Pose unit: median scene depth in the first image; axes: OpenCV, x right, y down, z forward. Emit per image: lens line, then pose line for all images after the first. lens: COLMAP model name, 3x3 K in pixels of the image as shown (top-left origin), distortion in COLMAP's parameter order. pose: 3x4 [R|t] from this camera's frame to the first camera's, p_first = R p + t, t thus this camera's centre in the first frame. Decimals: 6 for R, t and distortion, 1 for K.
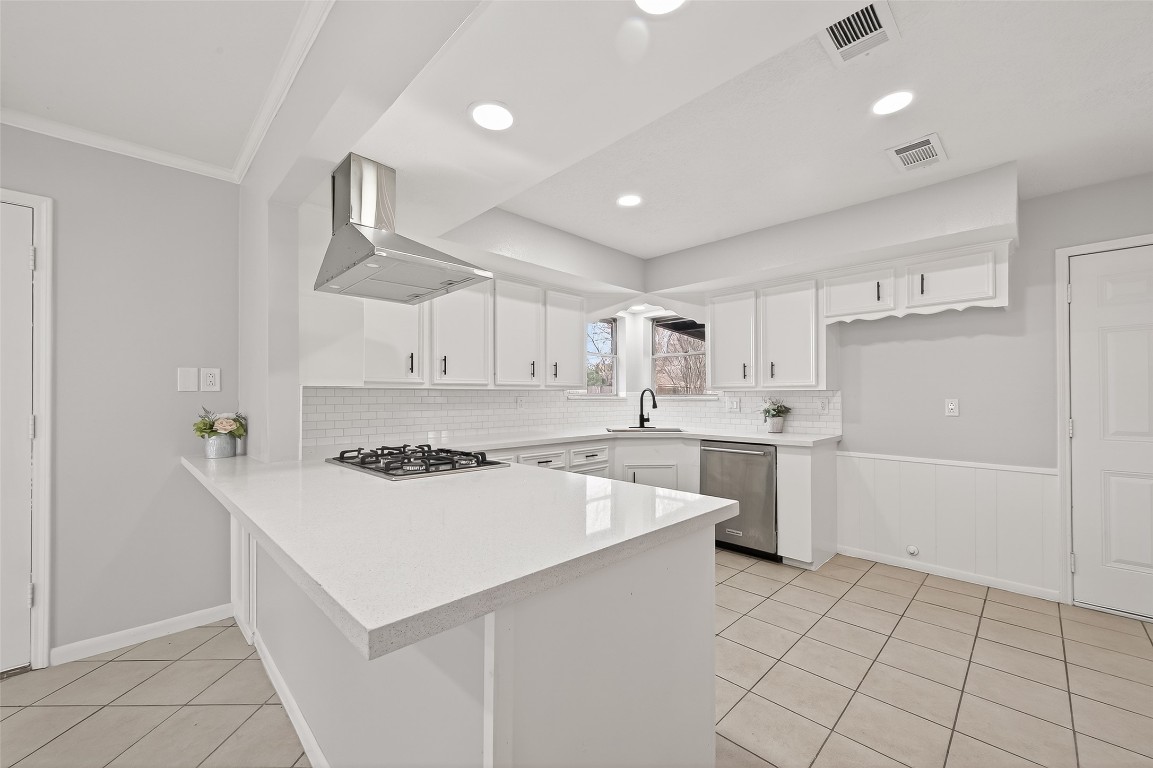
lens RADIAL K [[452.2, 0, 585.0], [0, 452.2, 395.2], [0, 0, 1]] dist [0.003925, -0.001236]
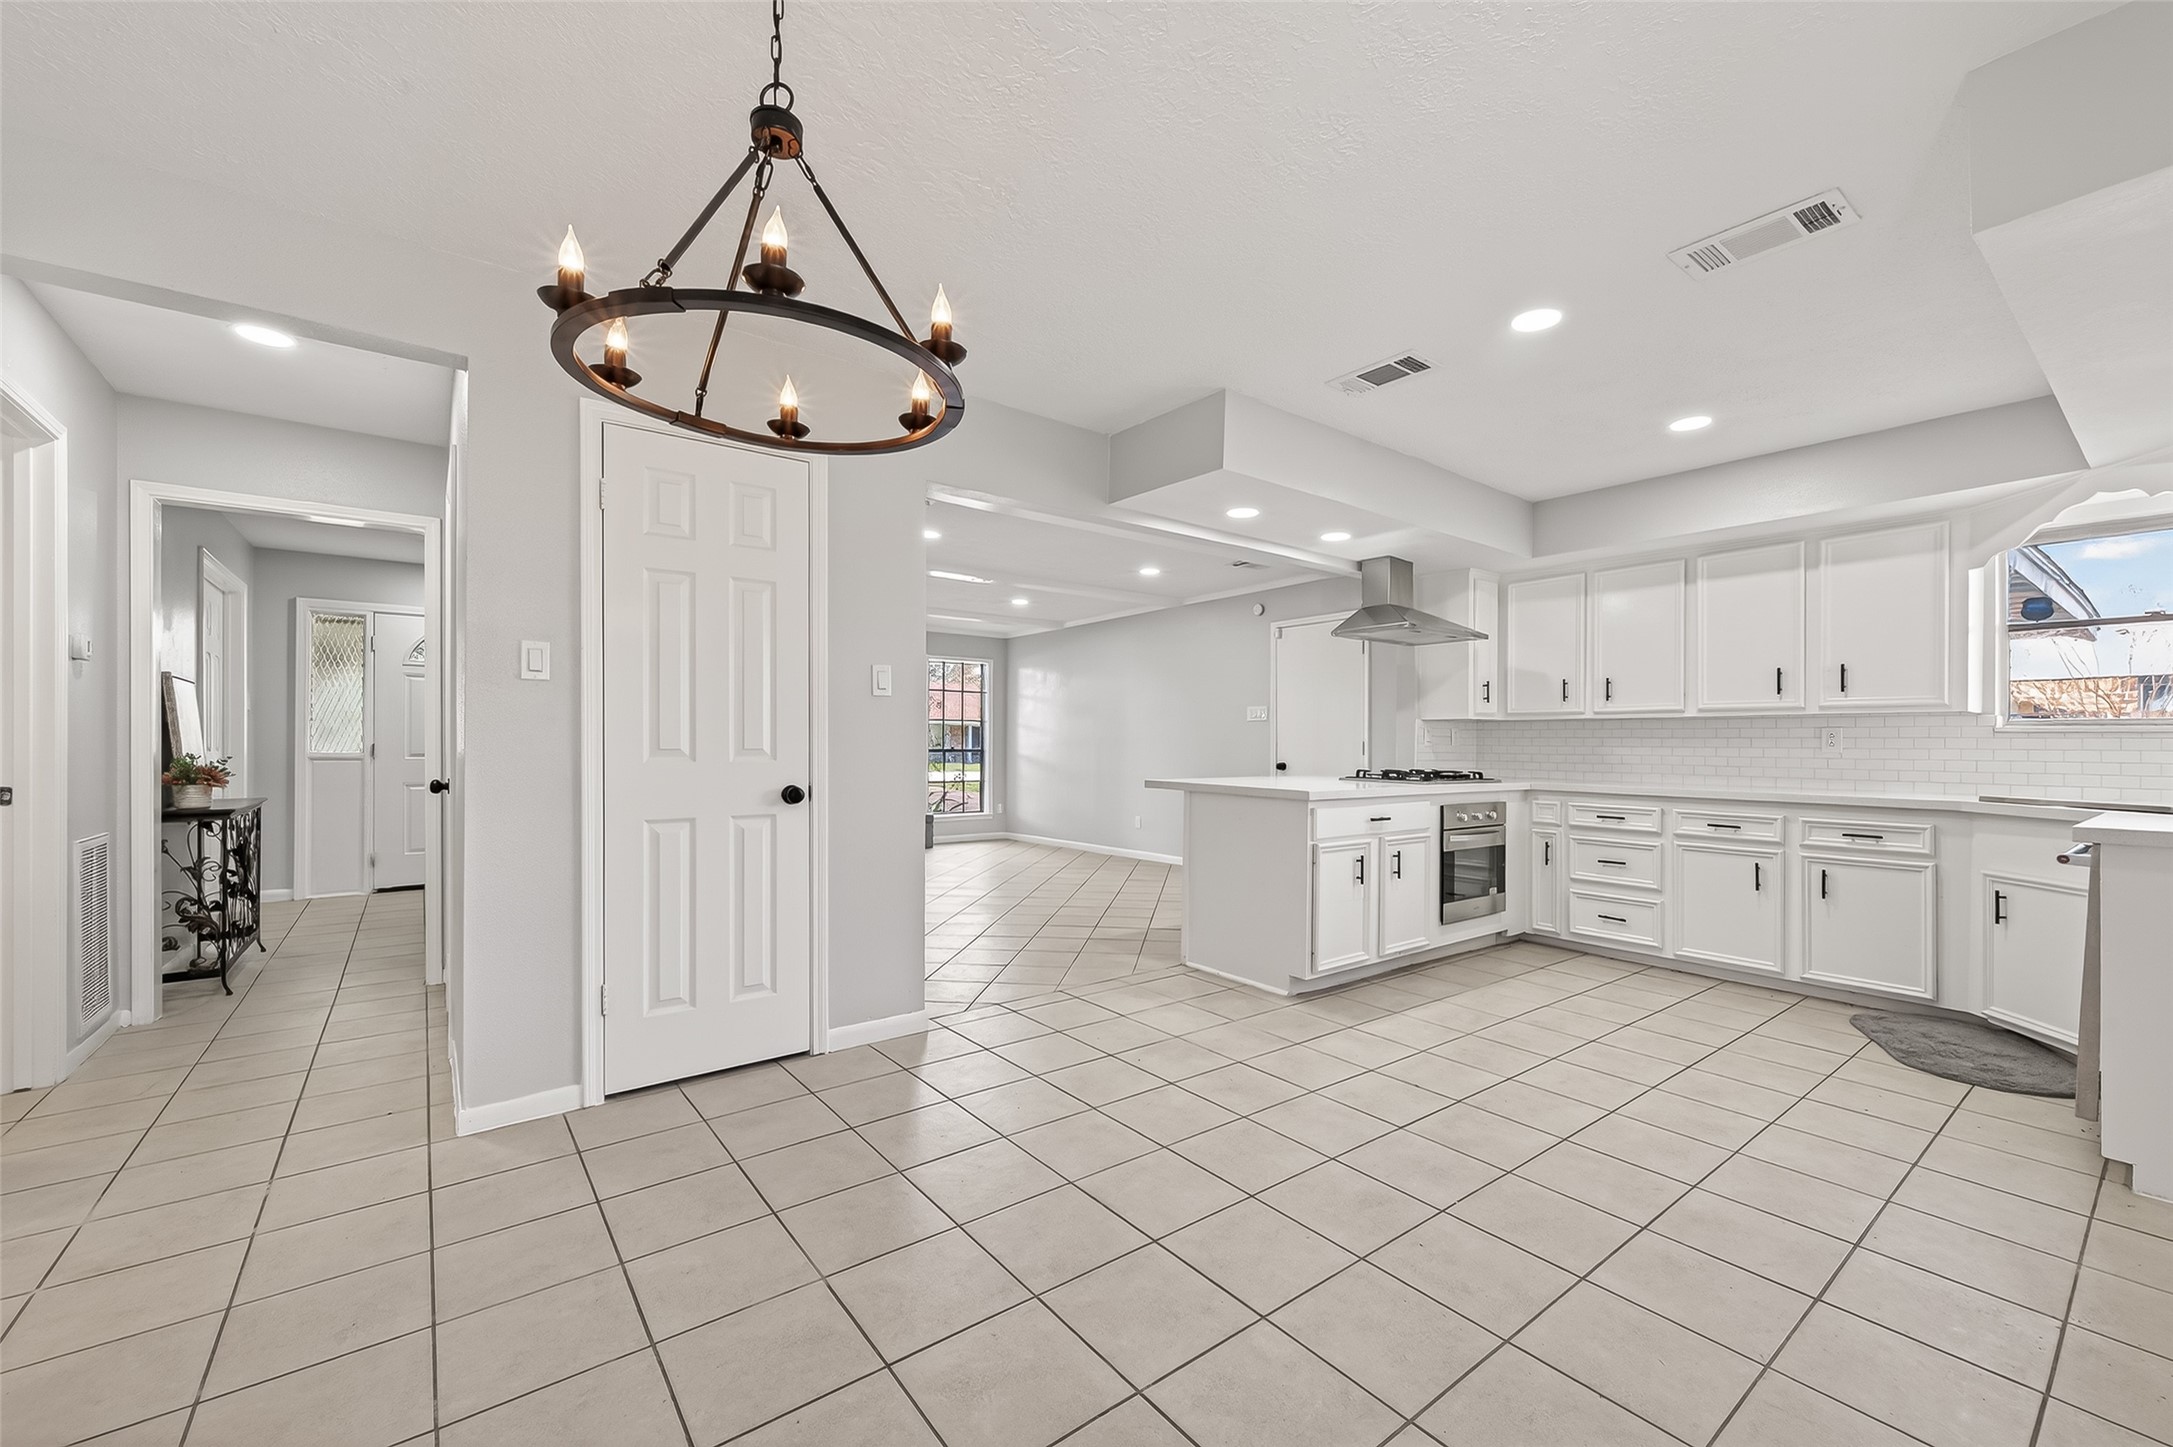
lens RADIAL K [[852.3, 0, 1094.5], [0, 852.3, 733.7], [0, 0, 1]] dist [0.003925, -0.001236]
pose [[-0.138180, -0.010930, -0.990347, 1.331304], [-0.006230, 0.999929, -0.010166, 0.034807], [0.990388, 0.004765, -0.138238, 0.290667]]
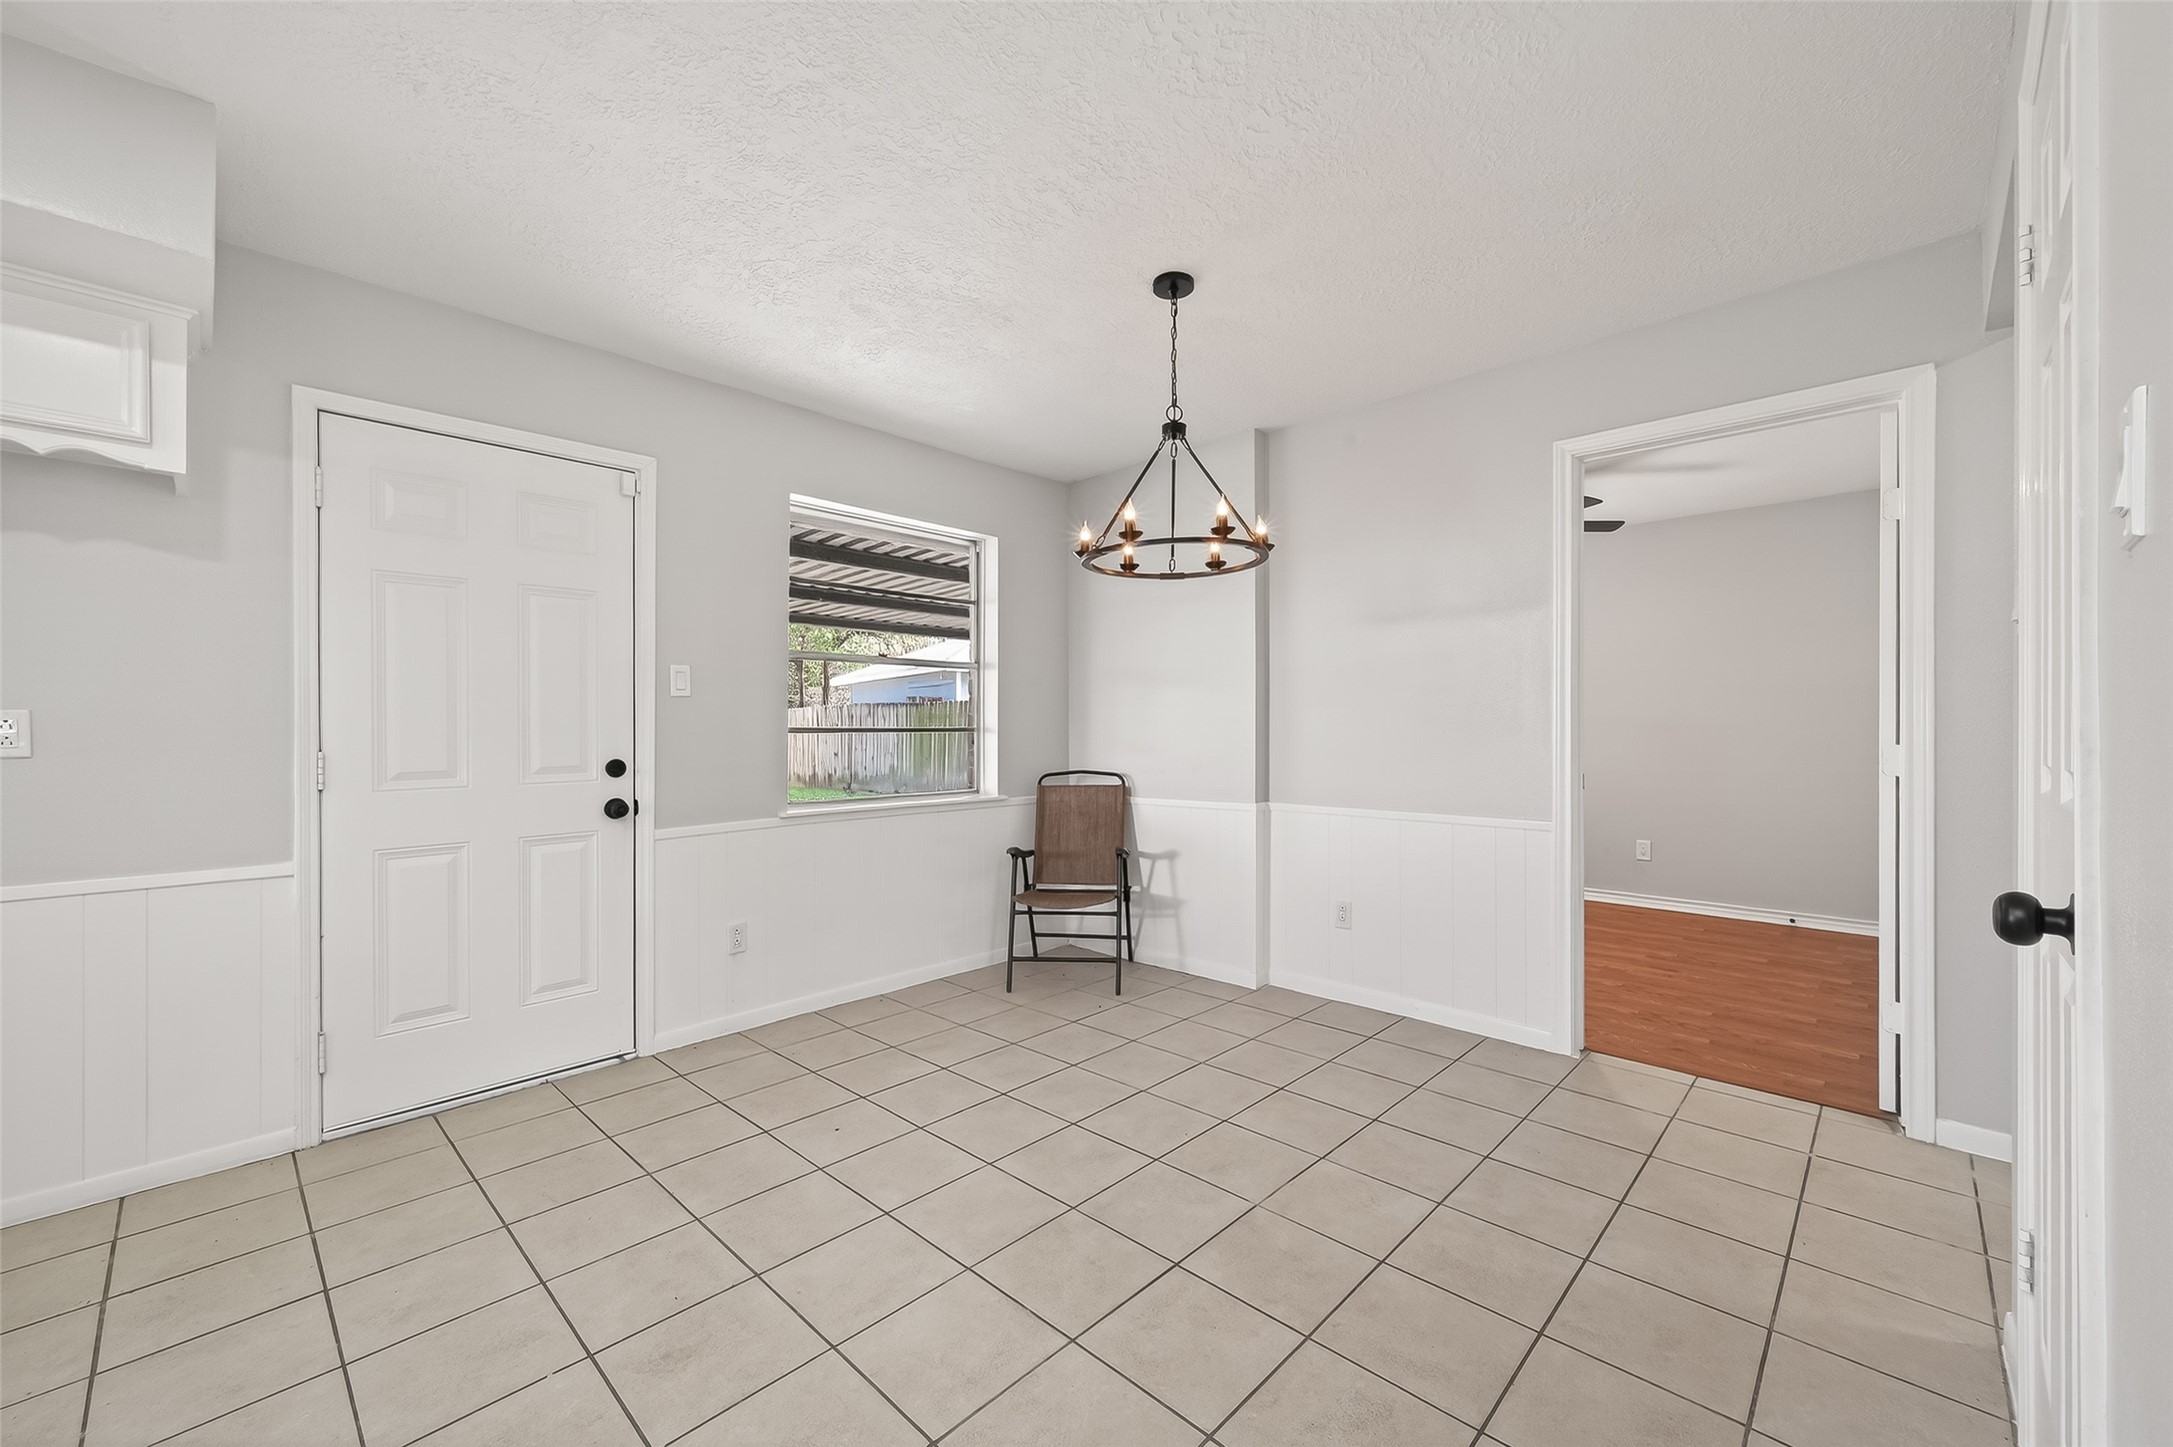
lens RADIAL K [[852.3, 0, 1101.7], [0, 852.3, 720.3], [0, 0, 1]] dist [0.003925, -0.001236]
pose [[-0.034033, 0.006431, 0.999400, 0.130698], [0.000819, 0.999979, -0.006406, 0.022512], [-0.999420, 0.000600, -0.034037, 0.186514]]
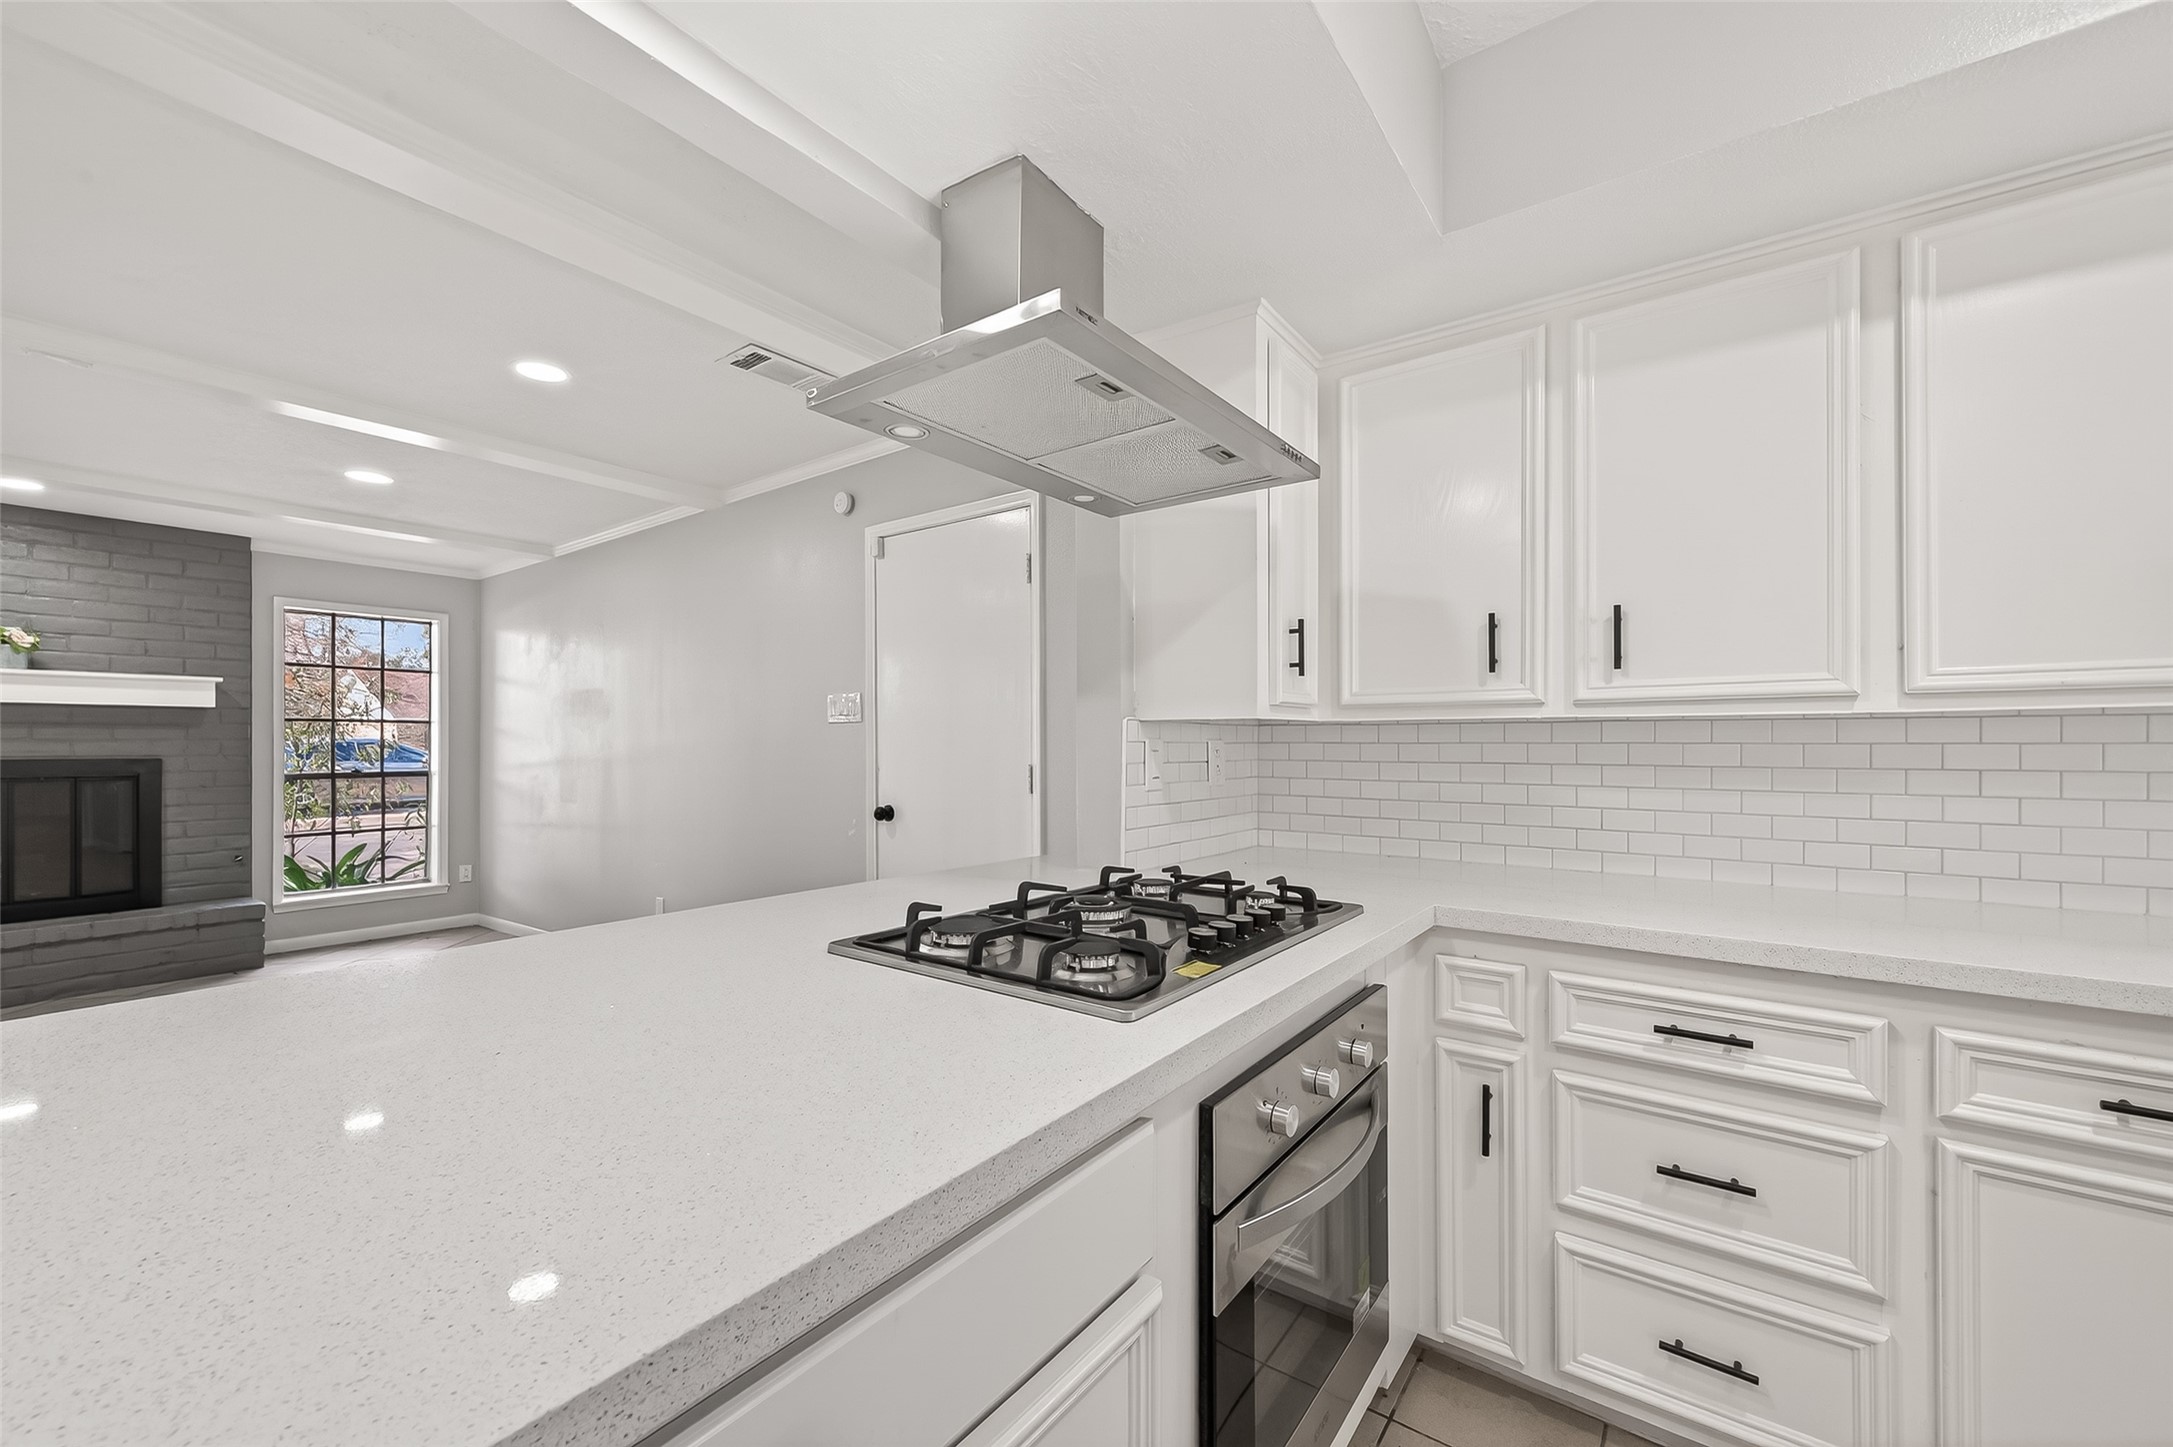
lens RADIAL K [[852.3, 0, 1090.6], [0, 852.3, 732.7], [0, 0, 1]] dist [0.003925, -0.001236]
pose [[0.153008, -0.008424, -0.988189, 0.184363], [0.003800, 0.999961, -0.007936, -0.001149], [0.988218, -0.002540, 0.153034, 0.568627]]
